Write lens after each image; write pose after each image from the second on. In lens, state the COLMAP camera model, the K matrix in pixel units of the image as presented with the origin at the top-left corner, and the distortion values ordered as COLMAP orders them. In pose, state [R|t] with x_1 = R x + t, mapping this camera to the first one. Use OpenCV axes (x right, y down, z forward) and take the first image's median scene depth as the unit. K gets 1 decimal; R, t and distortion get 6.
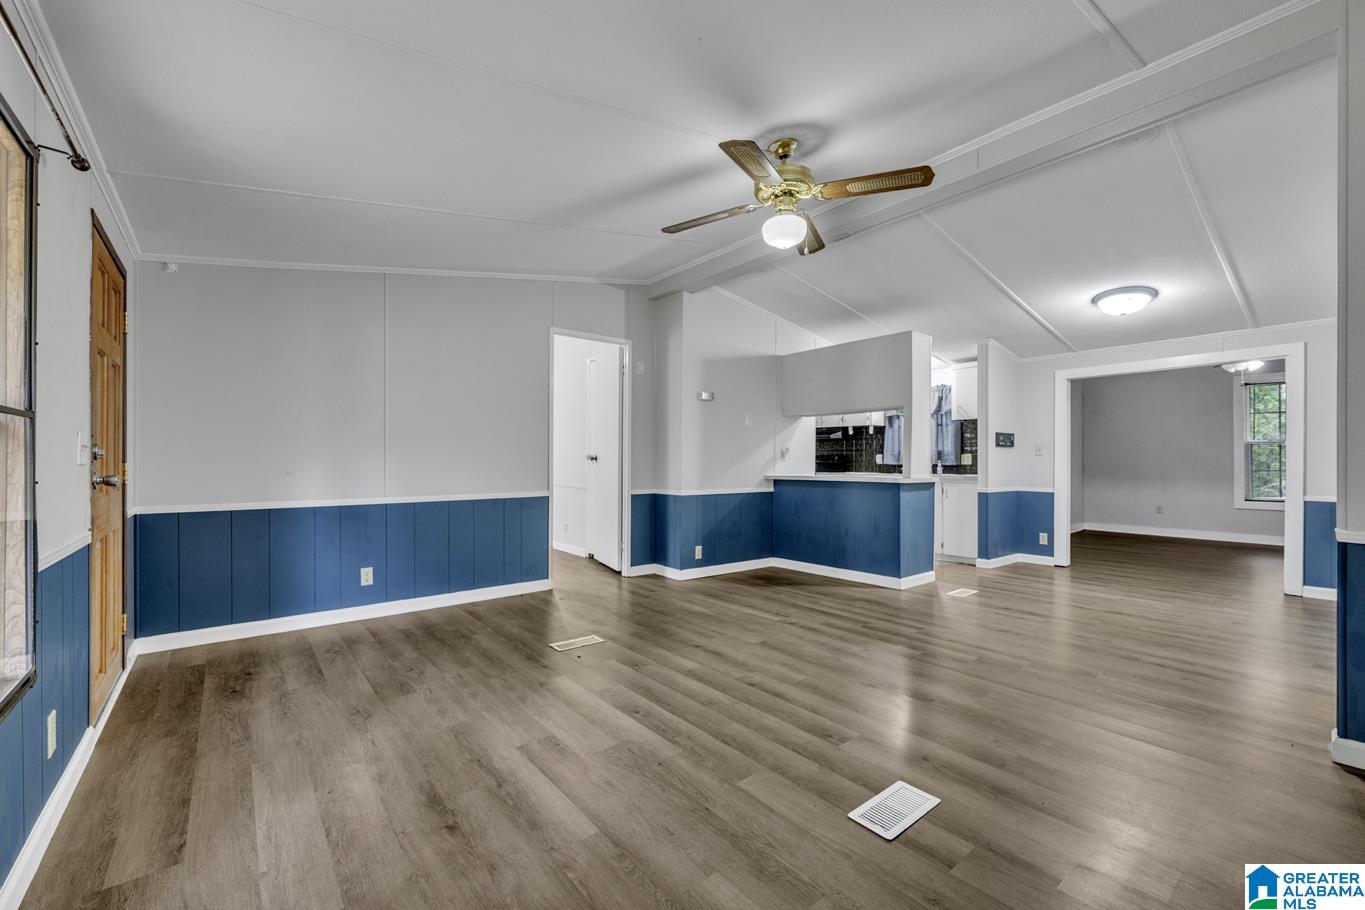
lens RADIAL K [[545.6, 0, 684.0], [0, 545.6, 458.9], [0, 0, 1]] dist [-0.011493, 0.000065]
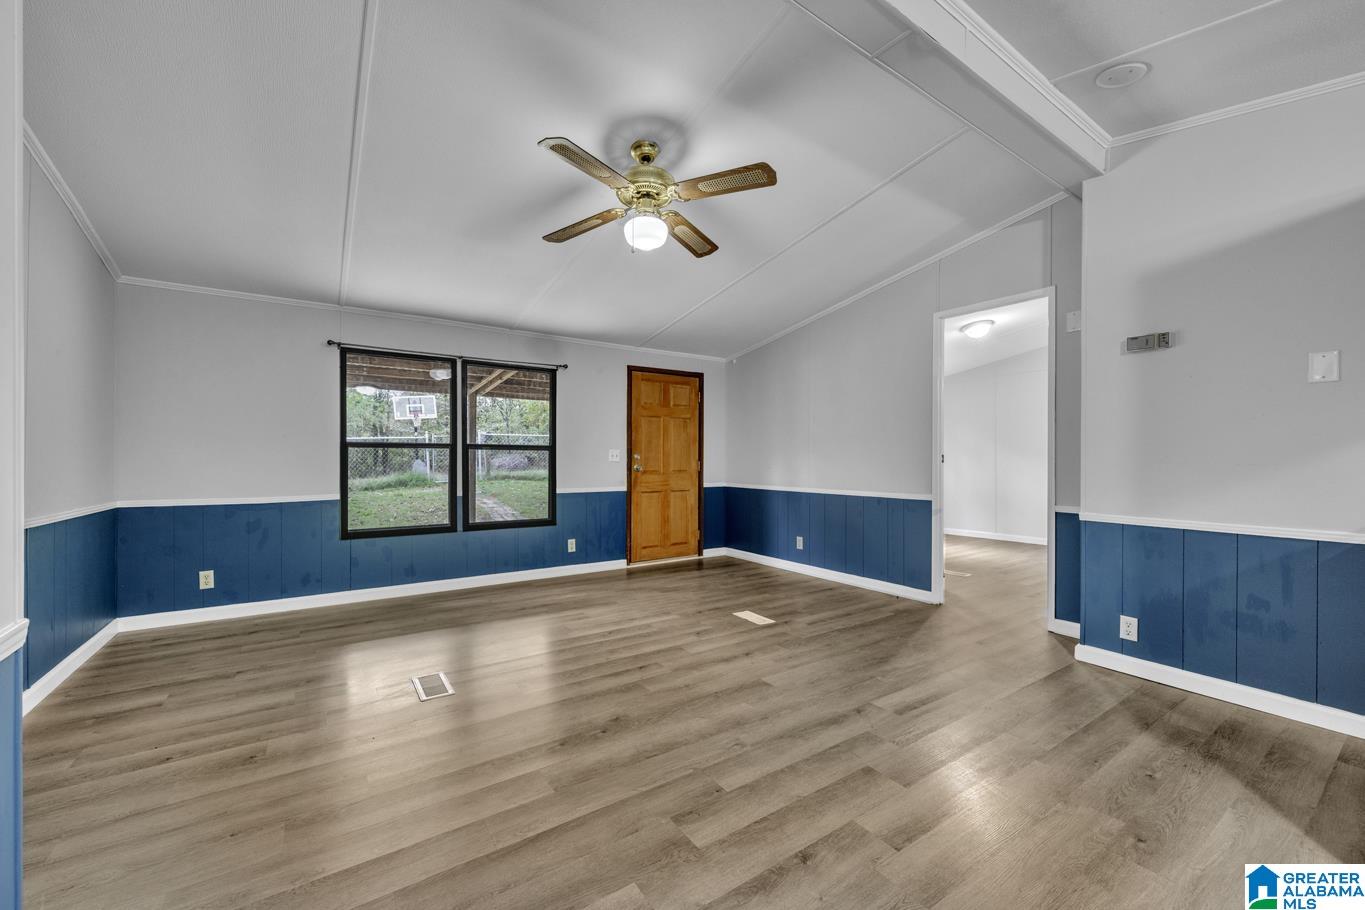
lens RADIAL K [[545.6, 0, 691.5], [0, 545.6, 460.0], [0, 0, 1]] dist [-0.011493, 0.000065]
pose [[-0.064238, 0.002928, -0.997930, 1.150889], [-0.005171, 0.999981, 0.003267, 0.001872], [0.997921, 0.005371, -0.064221, 1.127940]]
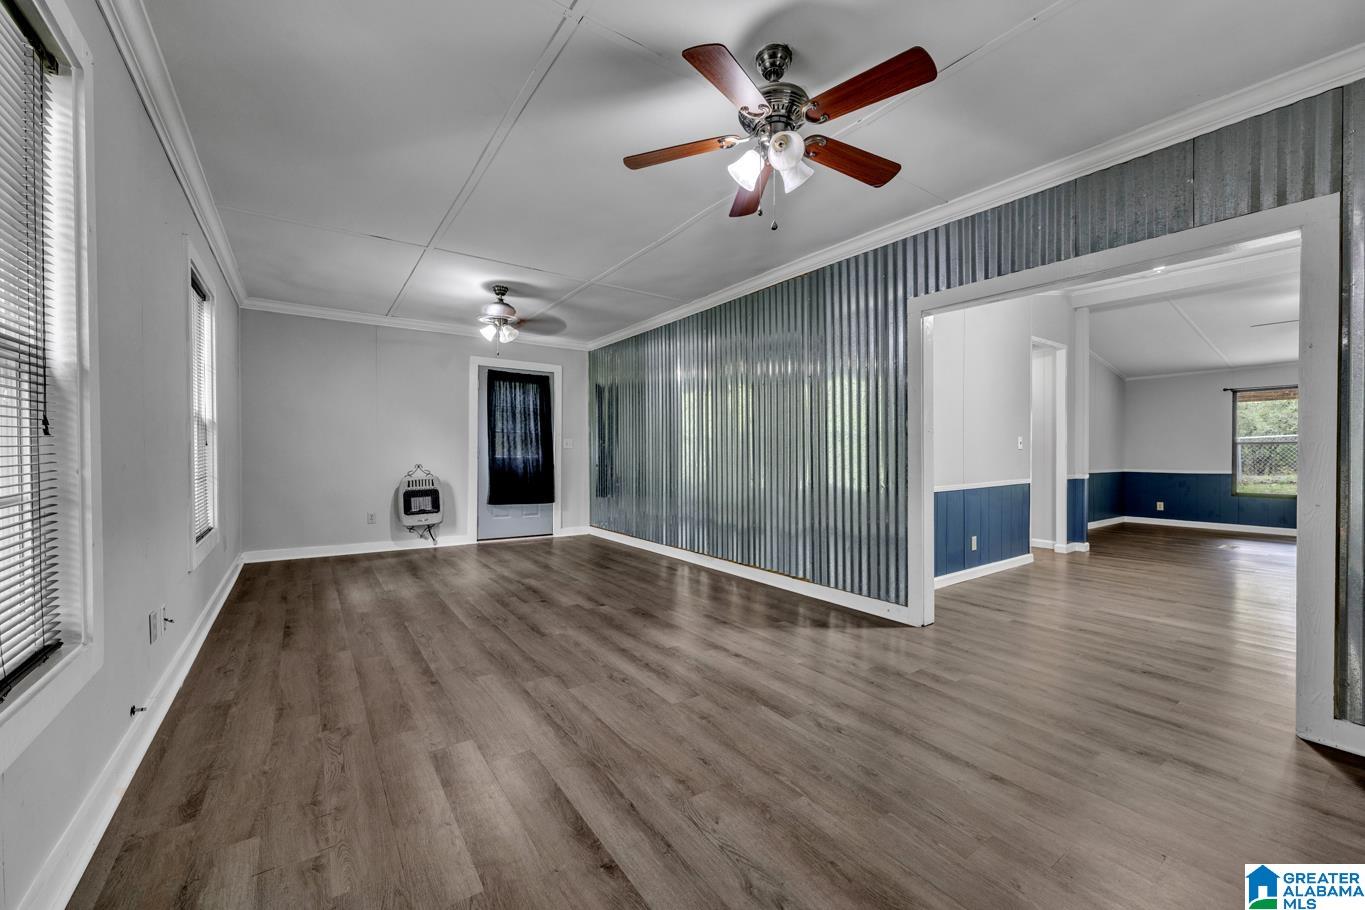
lens RADIAL K [[545.6, 0, 675.8], [0, 545.6, 464.1], [0, 0, 1]] dist [-0.011493, 0.000065]
pose [[-0.996284, 0.008088, 0.085751, 2.348325], [0.008680, 0.999941, 0.006530, 0.032447], [-0.085693, 0.007250, -0.996295, 3.119369]]
